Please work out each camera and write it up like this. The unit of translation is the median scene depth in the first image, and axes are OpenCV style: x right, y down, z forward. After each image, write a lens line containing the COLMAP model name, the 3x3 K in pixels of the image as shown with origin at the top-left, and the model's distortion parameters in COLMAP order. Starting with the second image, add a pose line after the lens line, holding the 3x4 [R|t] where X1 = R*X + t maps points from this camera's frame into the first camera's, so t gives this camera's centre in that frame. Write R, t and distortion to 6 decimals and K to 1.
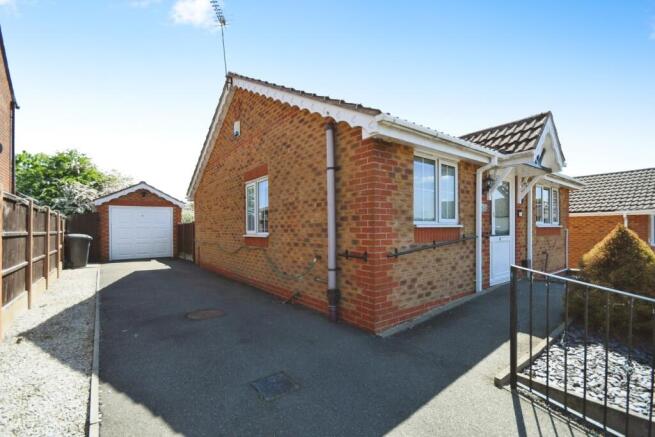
lens RADIAL K [[289.1, 0, 327.1], [0, 289.1, 210.7], [0, 0, 1]] dist [0.023432, -0.018285]
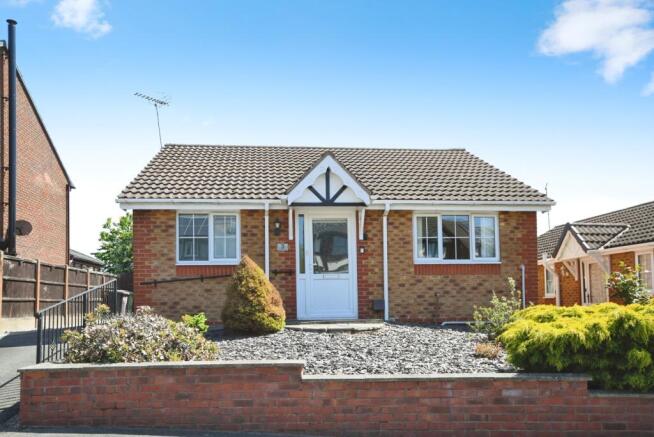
lens RADIAL K [[514.8, 0, 326.0], [0, 514.8, 238.9], [0, 0, 1]] dist [0.044015, 0.001688]
pose [[0.853919, -0.068419, -0.515889, 0.914279], [0.040346, 0.997040, -0.065449, 0.050548], [0.518840, 0.035074, 0.854152, -0.316295]]
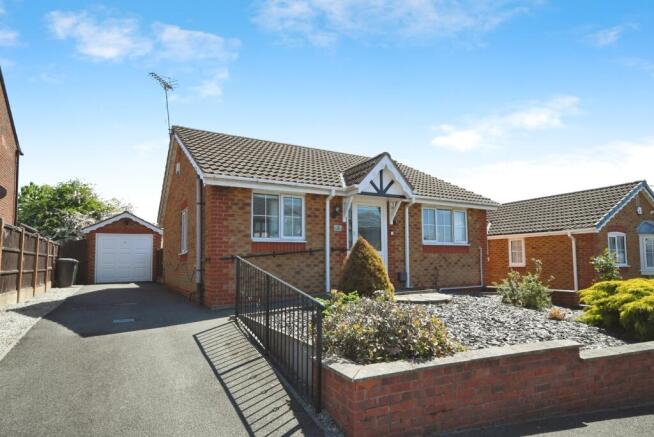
lens RADIAL K [[362.6, 0, 329.8], [0, 362.6, 214.3], [0, 0, 1]] dist [0.018997, 0.000837]
pose [[0.991278, -0.022615, -0.129835, 0.386487], [0.013862, 0.997594, -0.067929, 0.020478], [0.131059, 0.065537, 0.989206, -0.325521]]
